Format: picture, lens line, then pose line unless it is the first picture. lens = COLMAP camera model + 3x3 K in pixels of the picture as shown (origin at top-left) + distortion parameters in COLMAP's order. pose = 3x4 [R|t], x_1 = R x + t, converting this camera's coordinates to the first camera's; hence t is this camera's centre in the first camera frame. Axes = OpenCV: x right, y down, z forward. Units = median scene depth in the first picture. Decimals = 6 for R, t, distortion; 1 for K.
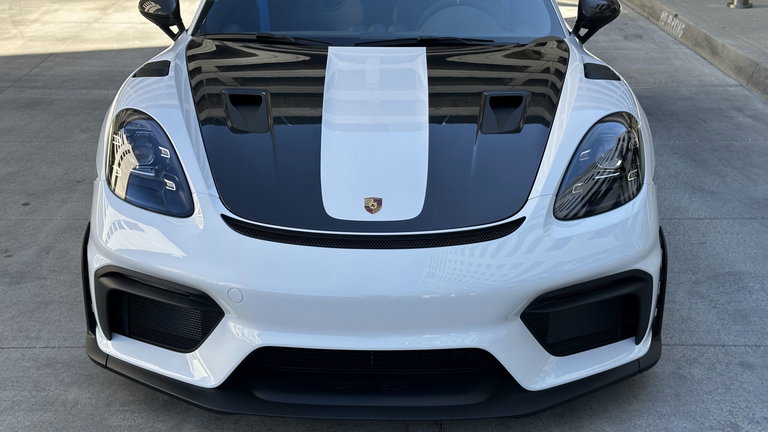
lens RADIAL K [[1065.3, 0, 384.0], [0, 1065.3, 216.0], [0, 0, 1]] dist [0.168236, -0.267089]
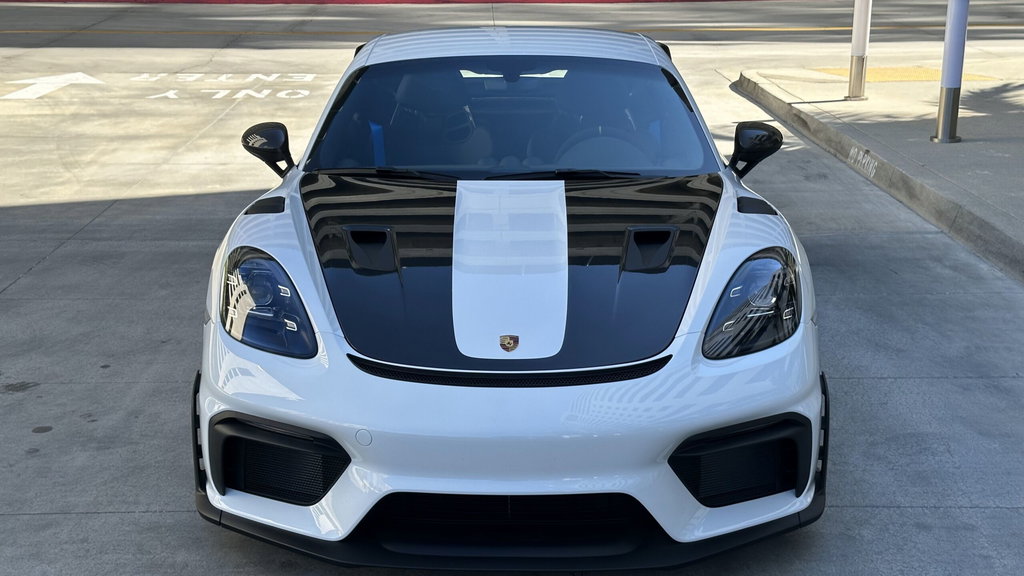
lens RADIAL K [[1420.4, 0, 512.0], [0, 1420.4, 288.0], [0, 0, 1]] dist [0.168236, -0.267089]
pose [[0.999982, -0.005924, 0.000508, -0.007133], [0.005945, 0.995621, -0.093293, 0.050858], [0.000047, 0.093294, 0.995639, -0.217648]]
